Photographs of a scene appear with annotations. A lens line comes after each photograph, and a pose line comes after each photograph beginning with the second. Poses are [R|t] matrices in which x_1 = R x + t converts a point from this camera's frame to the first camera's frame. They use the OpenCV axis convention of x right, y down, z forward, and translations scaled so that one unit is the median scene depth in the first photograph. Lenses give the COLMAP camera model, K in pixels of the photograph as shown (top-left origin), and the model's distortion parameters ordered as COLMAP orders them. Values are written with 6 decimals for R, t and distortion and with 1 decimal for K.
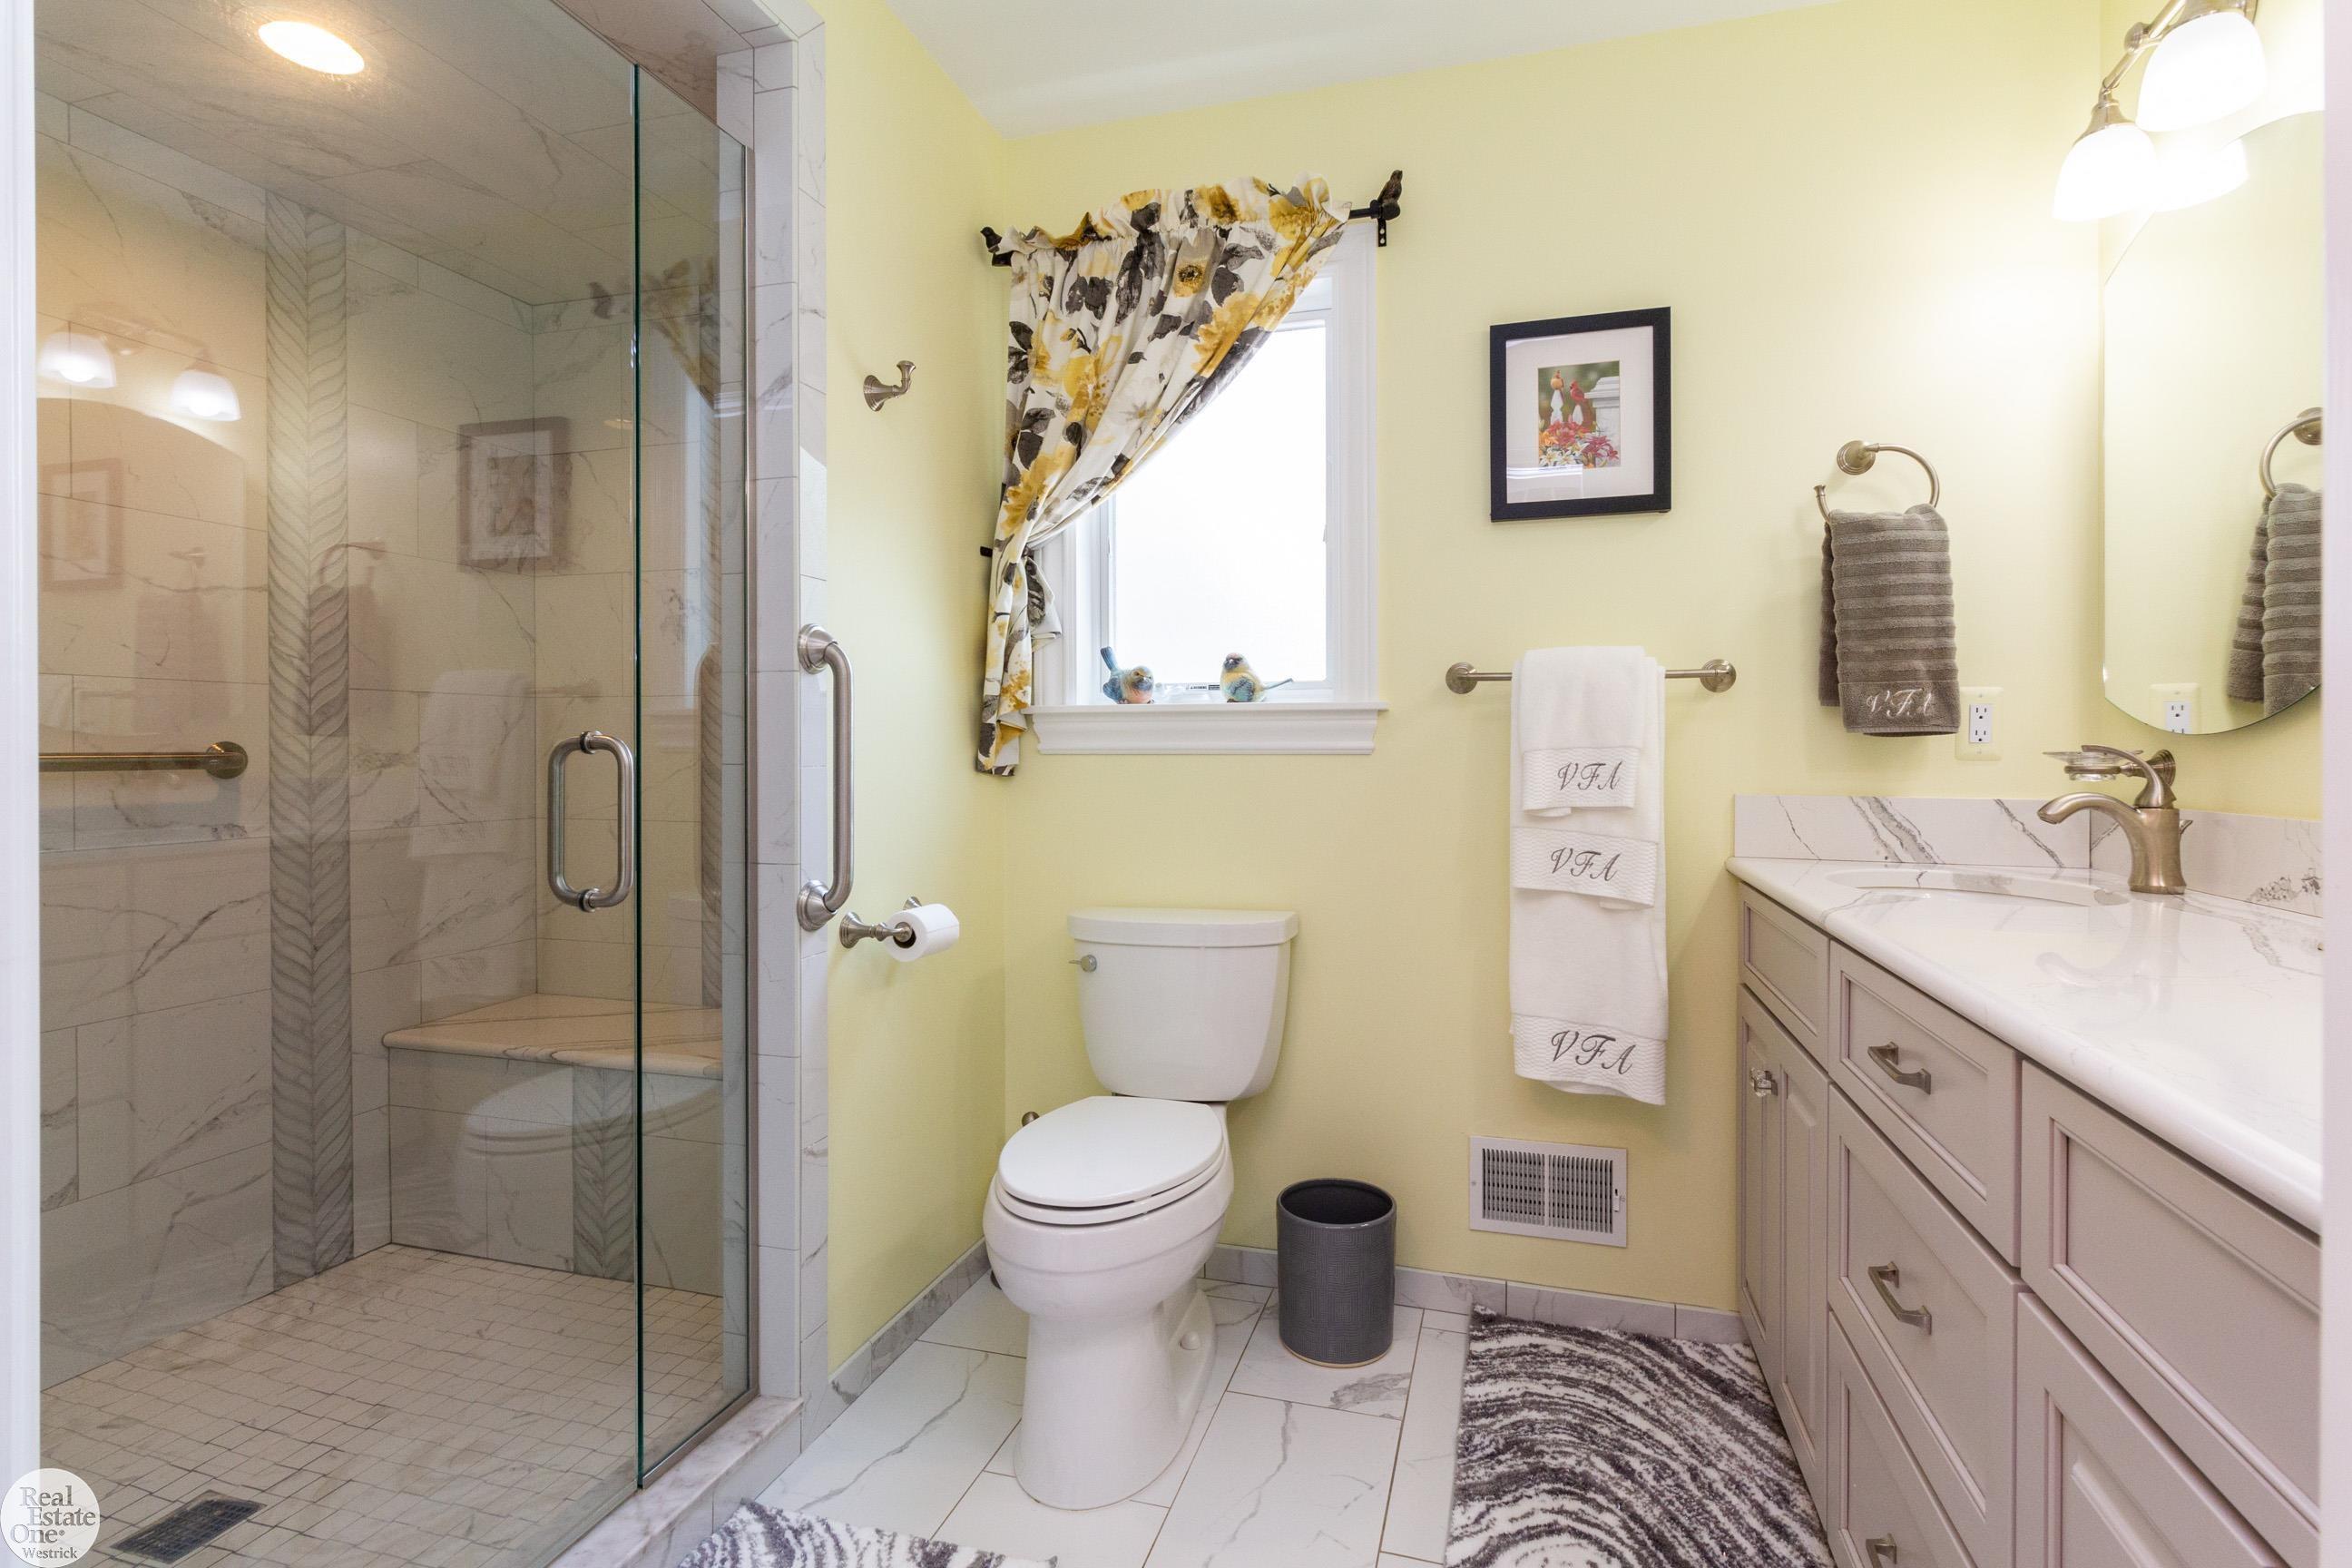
lens RADIAL K [[1100.5, 0, 1187.8], [0, 1100.5, 765.2], [0, 0, 1]] dist [0.002259, 0.006775]
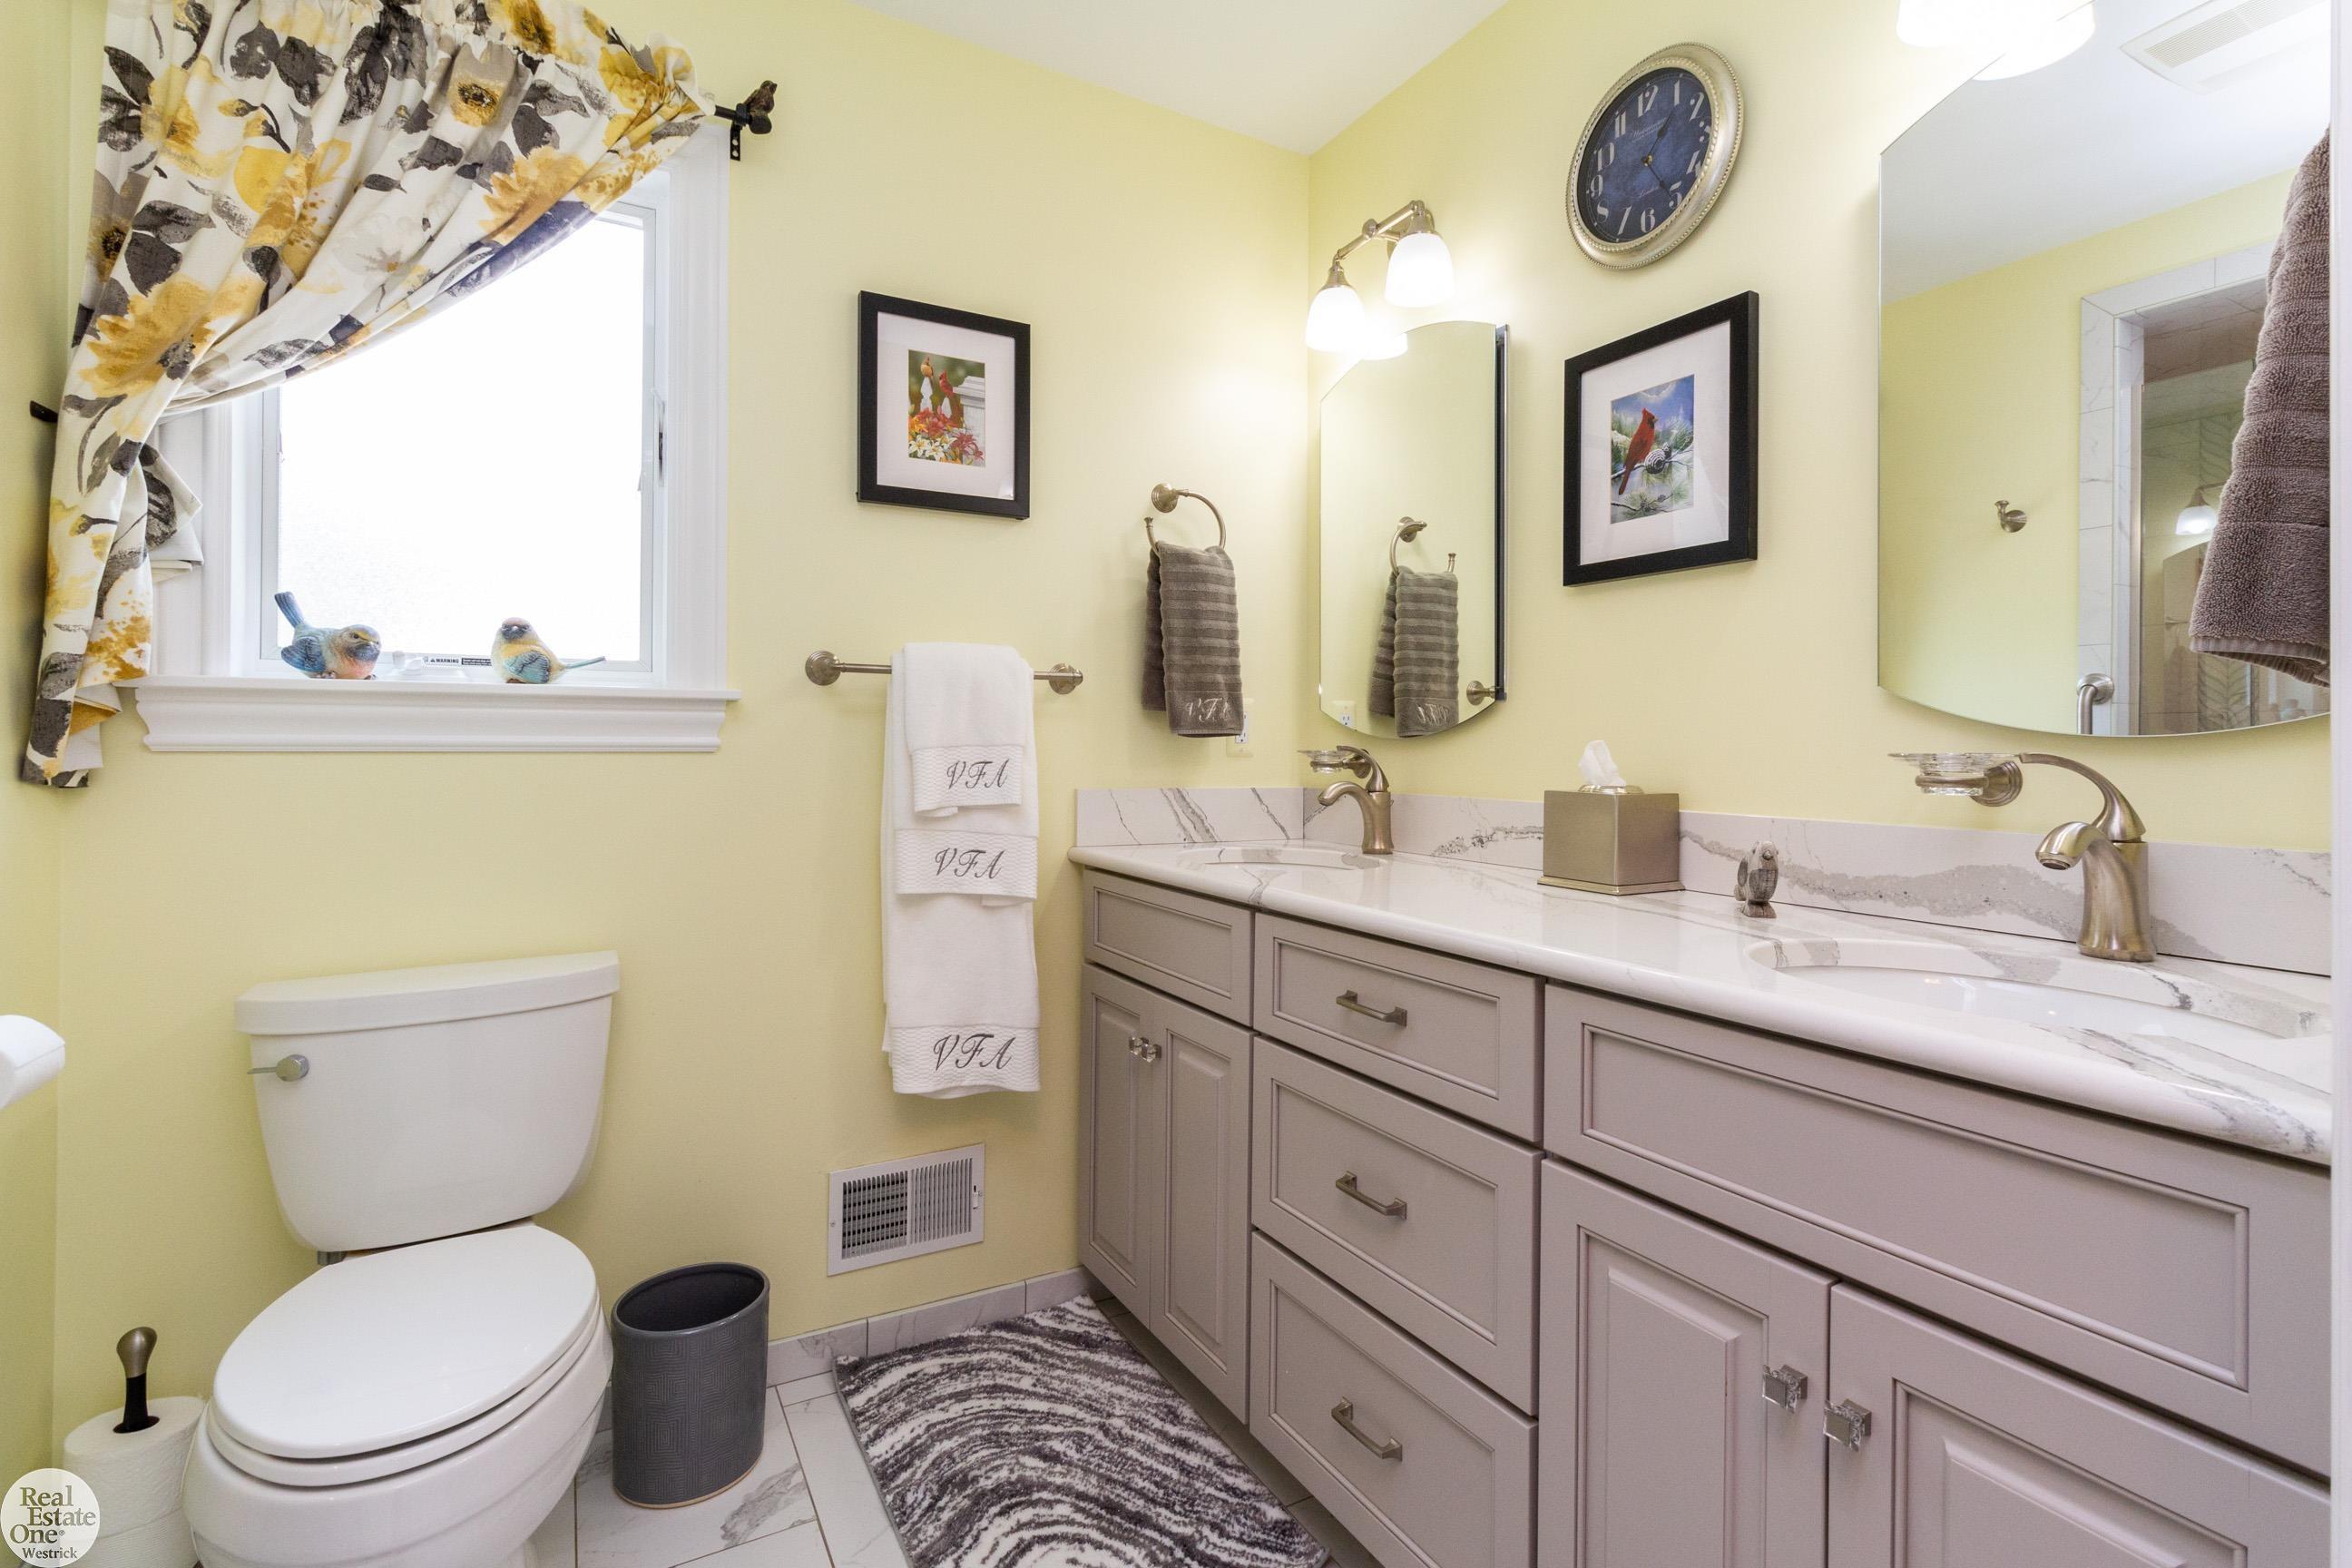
lens RADIAL K [[1119.5, 0, 1175.5], [0, 1119.5, 749.0], [0, 0, 1]] dist [0.005781, 0.001226]
pose [[0.698483, 0.001592, 0.715624, -0.216517], [0.005976, 0.999950, -0.008057, -0.003411], [-0.715601, 0.009904, 0.698439, 0.154997]]
